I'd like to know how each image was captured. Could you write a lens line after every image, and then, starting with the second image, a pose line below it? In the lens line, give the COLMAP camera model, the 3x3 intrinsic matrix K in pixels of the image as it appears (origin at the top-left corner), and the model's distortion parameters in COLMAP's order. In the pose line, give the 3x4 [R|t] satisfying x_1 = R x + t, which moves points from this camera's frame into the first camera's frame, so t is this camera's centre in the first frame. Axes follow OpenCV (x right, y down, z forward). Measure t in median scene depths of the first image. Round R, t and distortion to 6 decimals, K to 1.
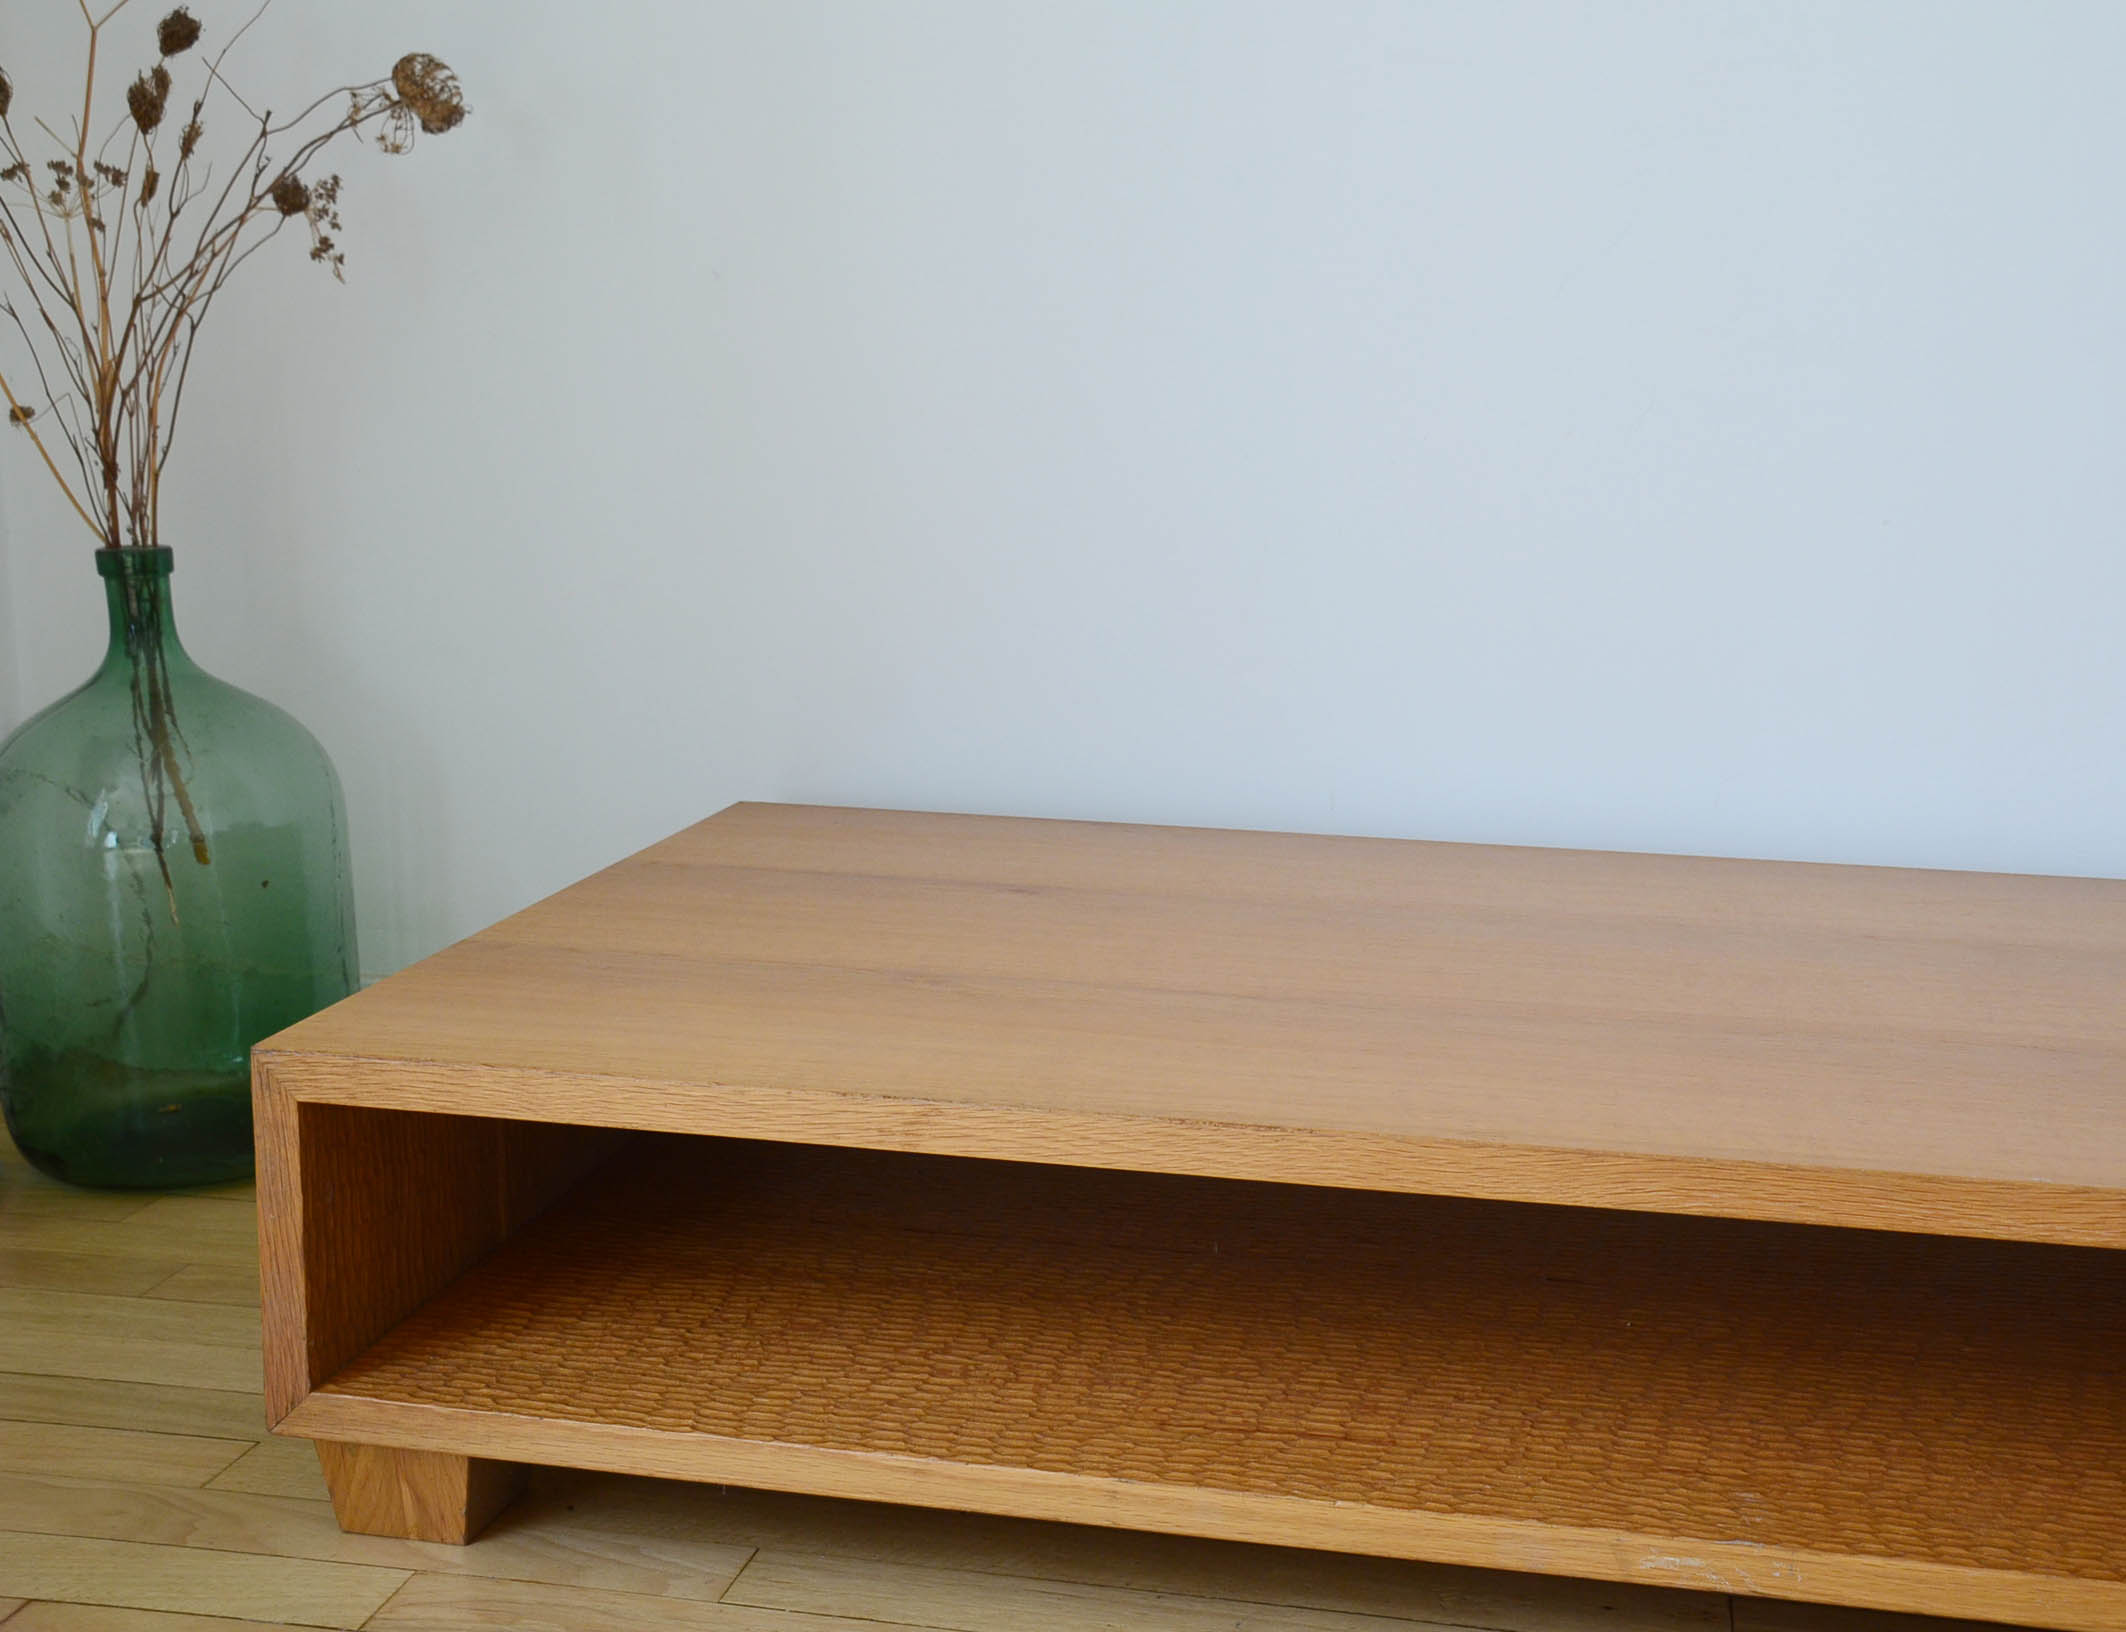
lens RADIAL K [[2487.8, 0, 1196.6], [0, 2487.8, 785.1], [0, 0, 1]] dist [0.016891, 0.000000]
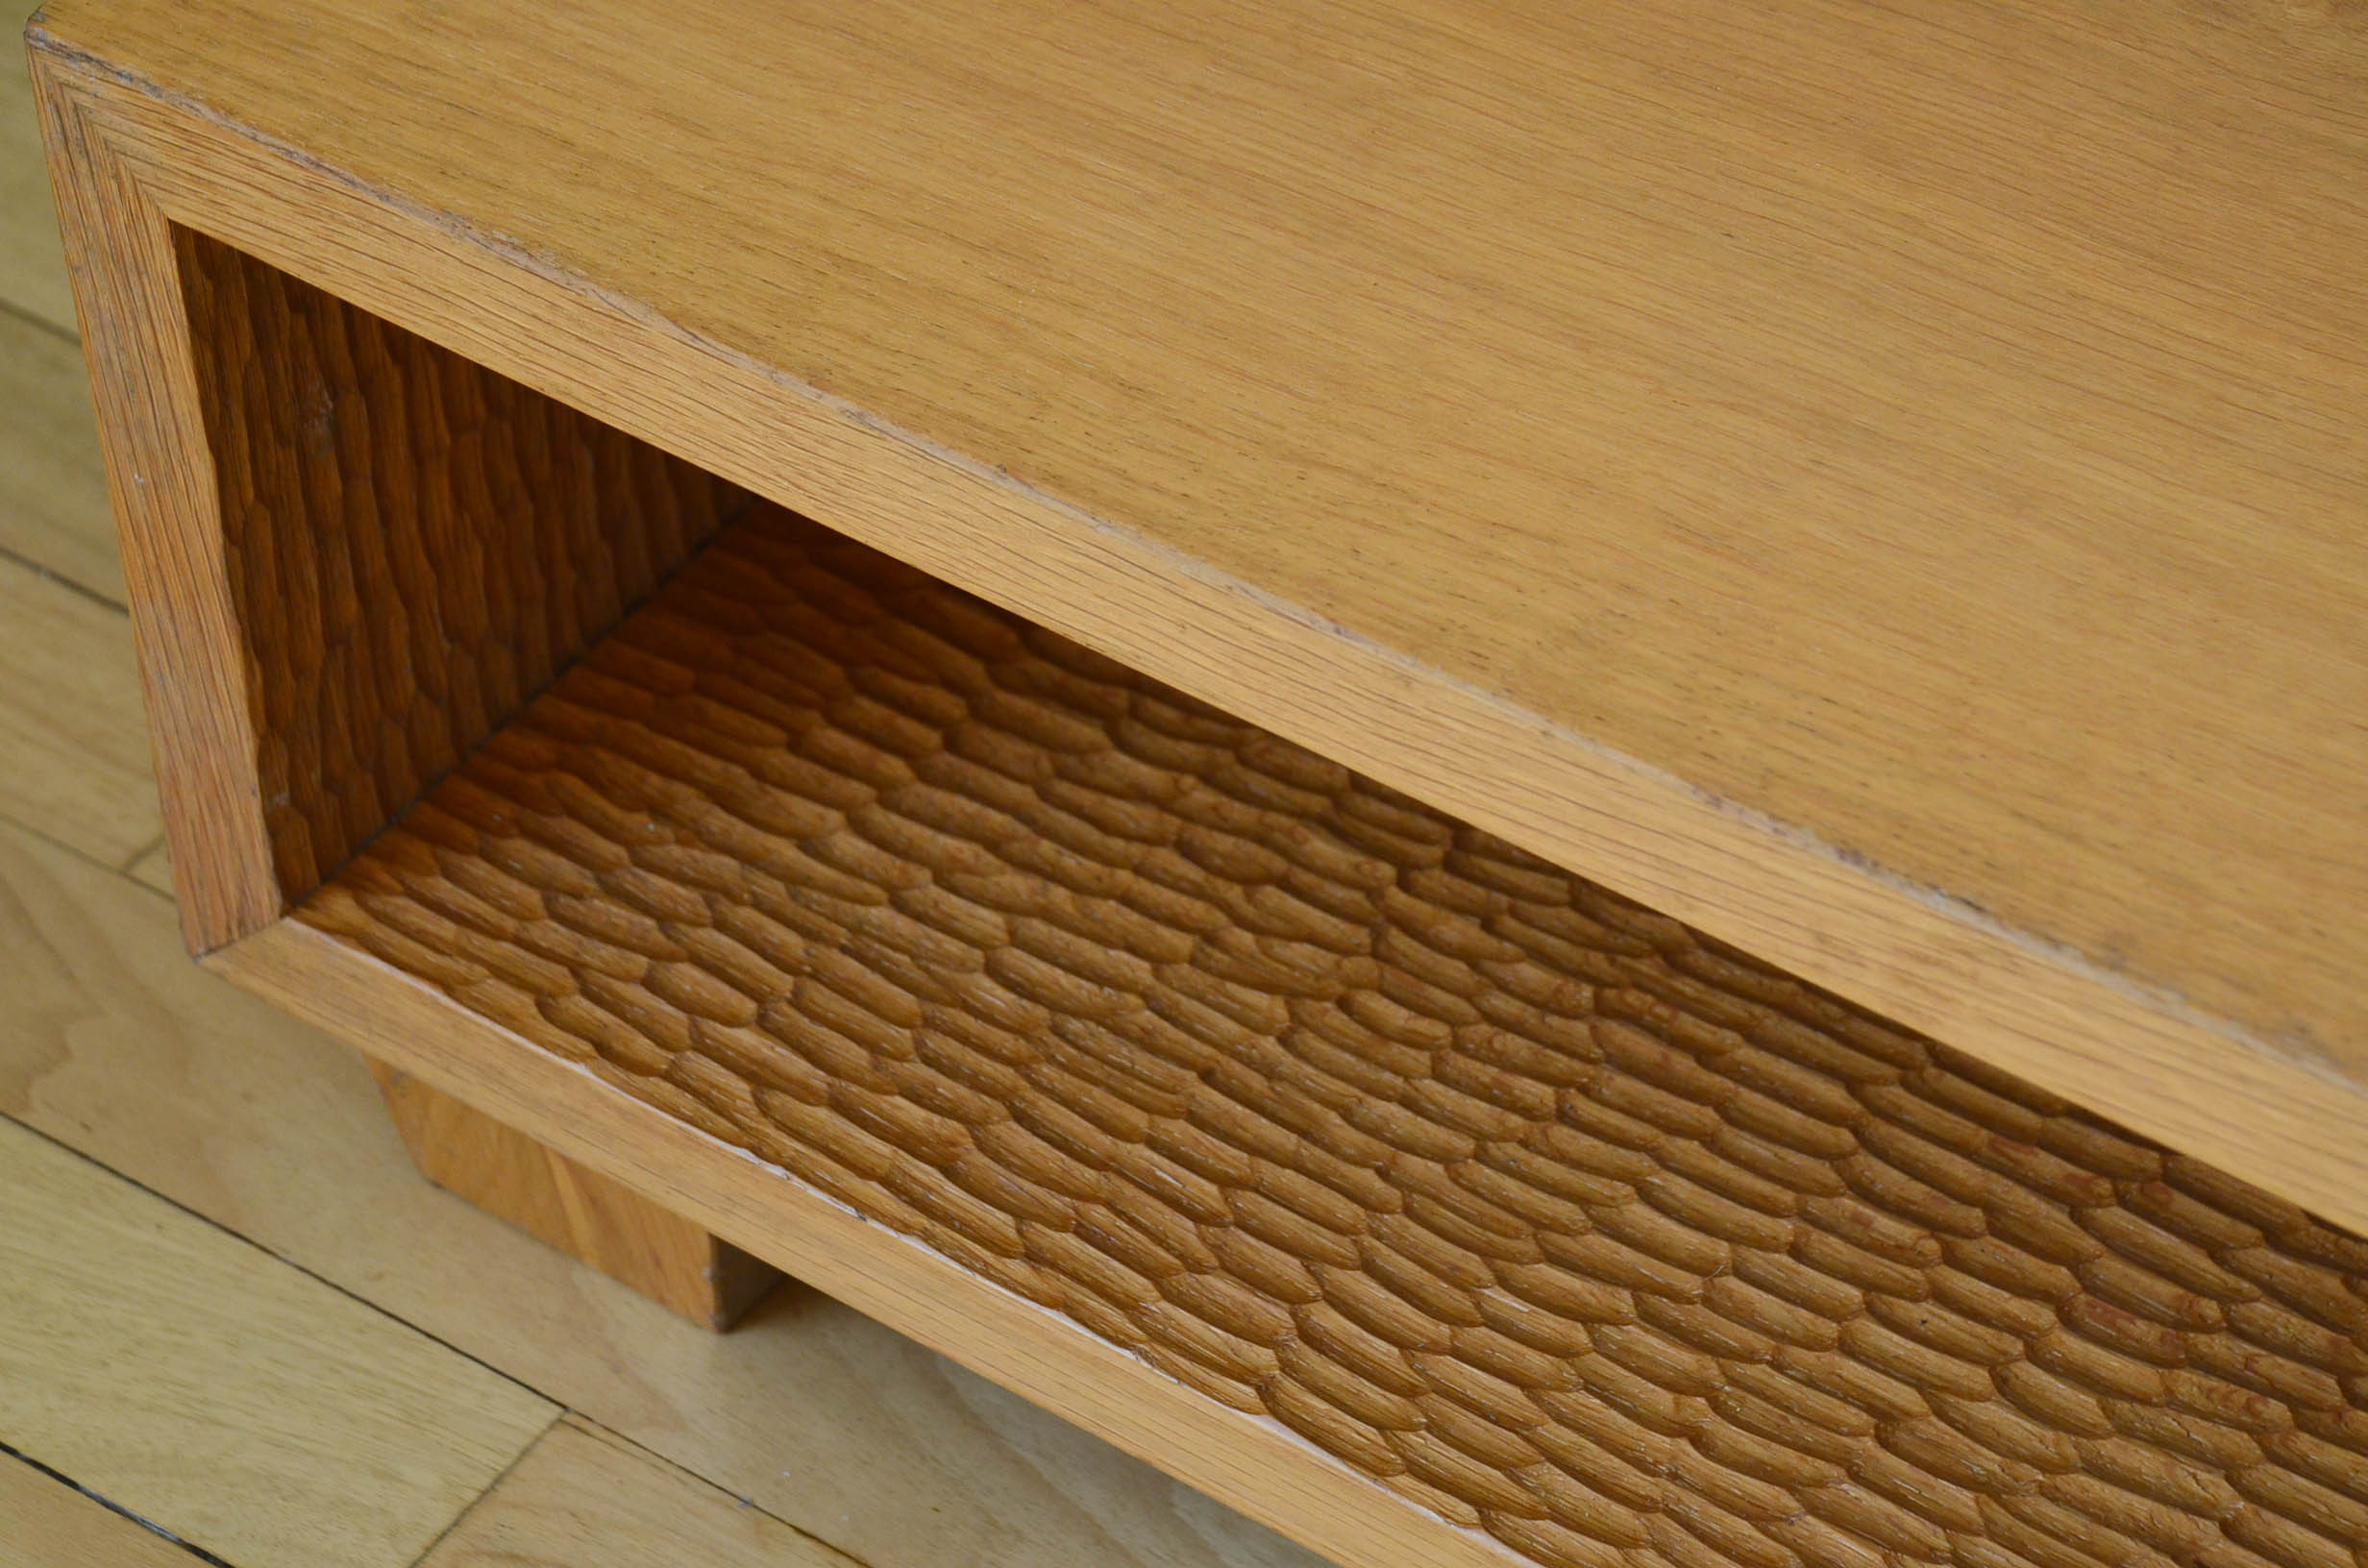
lens RADIAL K [[6710.0, 0, 1163.5], [0, 6710.0, 801.3], [0, 0, 1]] dist [0.657472, 0.000000]
pose [[0.908790, 0.258018, -0.327914, 0.053433], [-0.037734, 0.833487, 0.551250, -0.282816], [0.415545, -0.488597, 0.767200, 0.344012]]
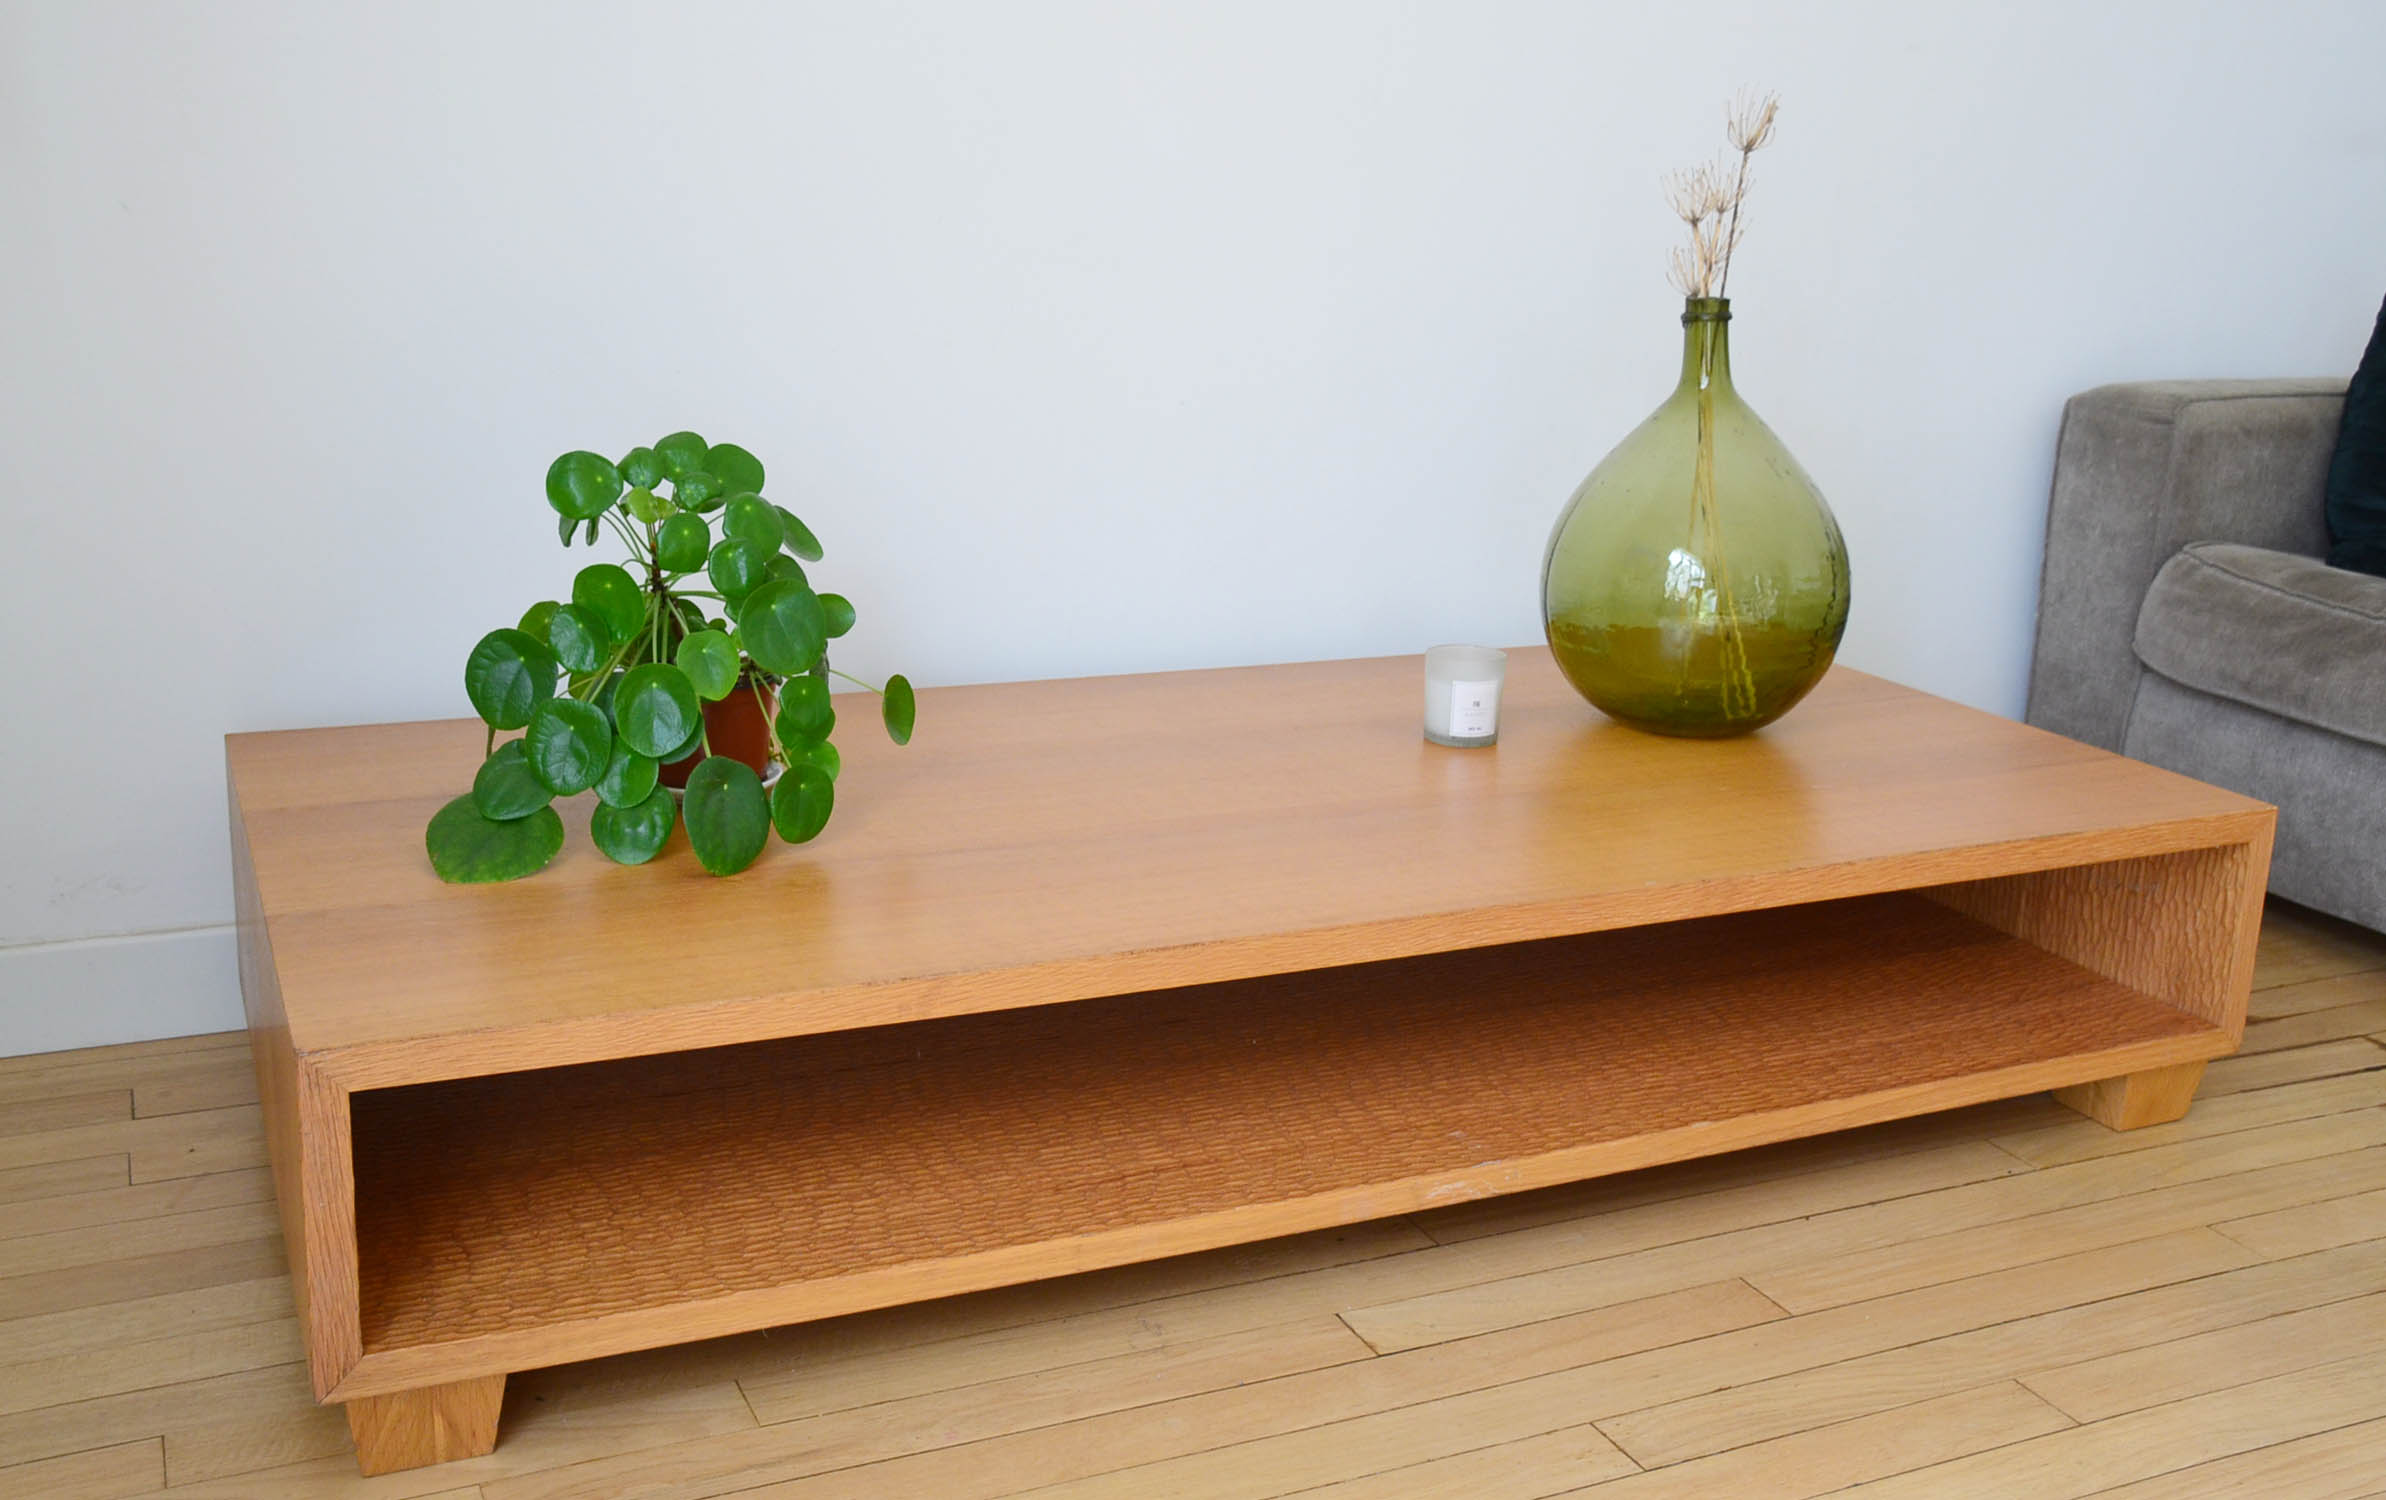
lens RADIAL K [[2371.2, 0, 1206.9], [0, 2371.2, 747.1], [0, 0, 1]] dist [0.007254, 0.000000]
pose [[0.811949, -0.136990, 0.567427, -0.597331], [0.083294, 0.989315, 0.119657, -0.104497], [-0.577756, -0.049892, 0.814683, -0.021547]]
